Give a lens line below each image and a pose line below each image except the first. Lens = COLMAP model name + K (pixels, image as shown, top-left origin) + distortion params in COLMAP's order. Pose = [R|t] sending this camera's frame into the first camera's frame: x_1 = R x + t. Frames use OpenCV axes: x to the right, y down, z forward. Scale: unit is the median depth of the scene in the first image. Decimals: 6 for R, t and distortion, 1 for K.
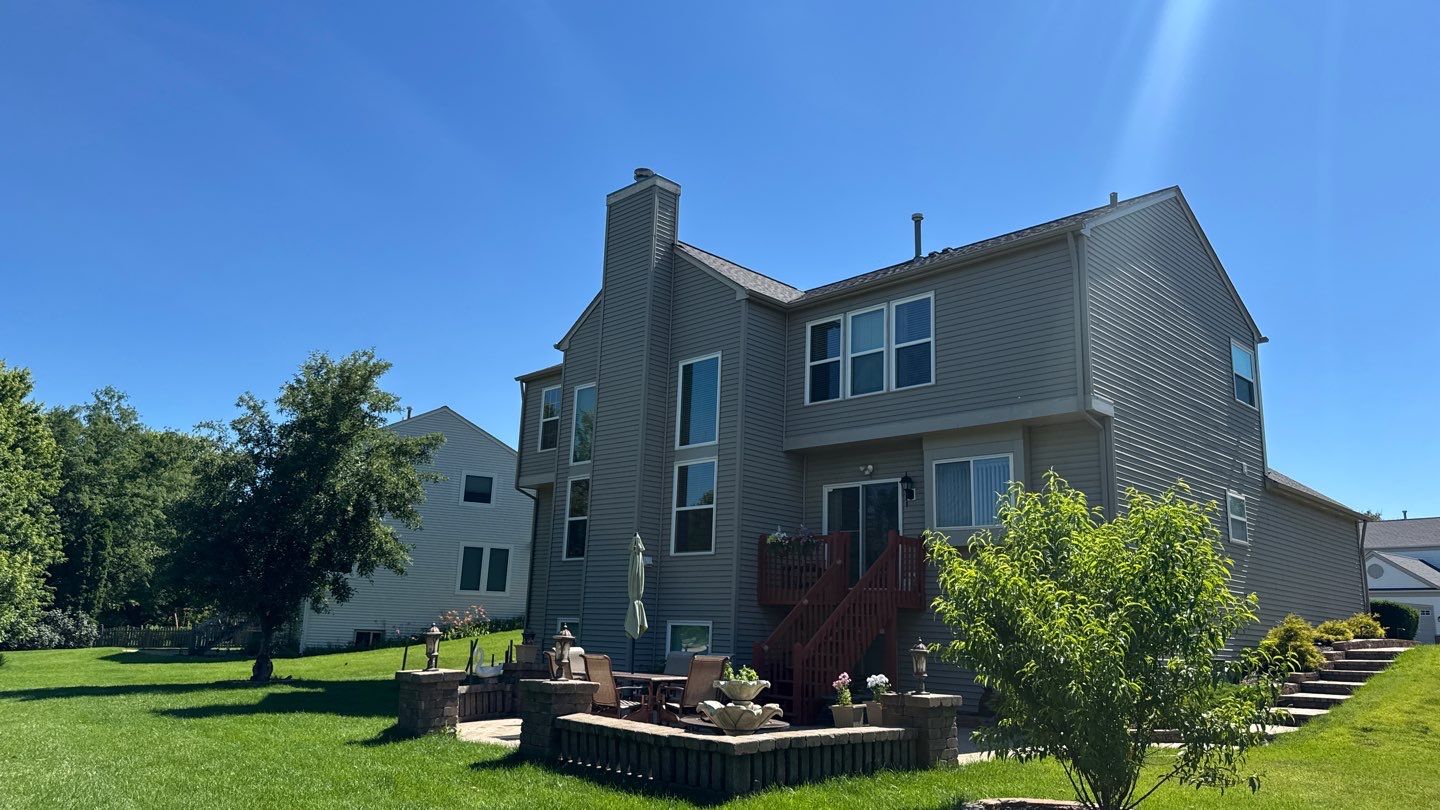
lens RADIAL K [[996.1, 0, 709.5], [0, 996.1, 403.5], [0, 0, 1]] dist [0.037131, -0.009267]
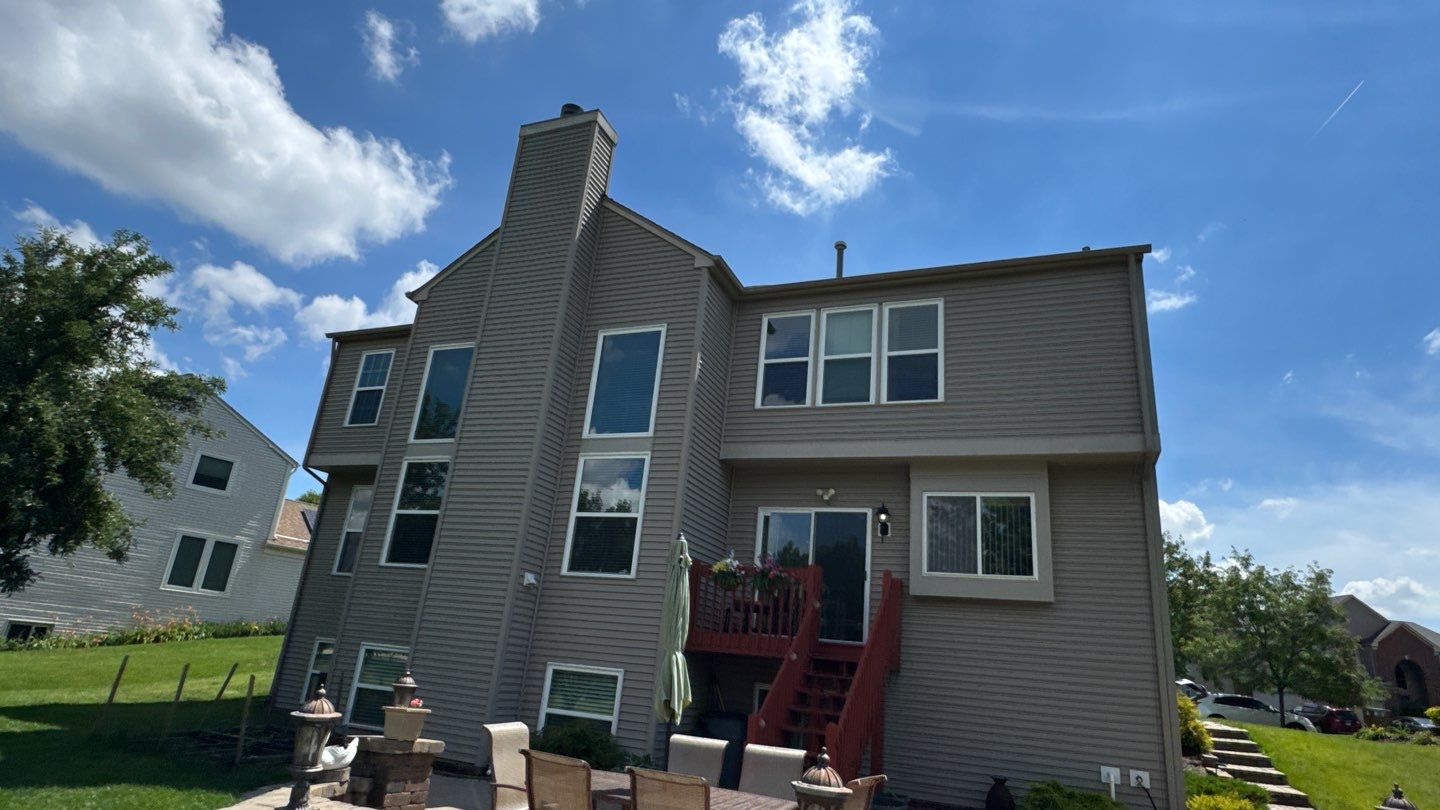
lens RADIAL K [[778.8, 0, 712.5], [0, 778.8, 407.5], [0, 0, 1]] dist [-0.020106, 0.001531]
pose [[0.917907, 0.176215, 0.355521, -0.155878], [-0.148173, 0.983387, -0.104856, 0.069419], [-0.368092, 0.043569, 0.928768, 0.385653]]
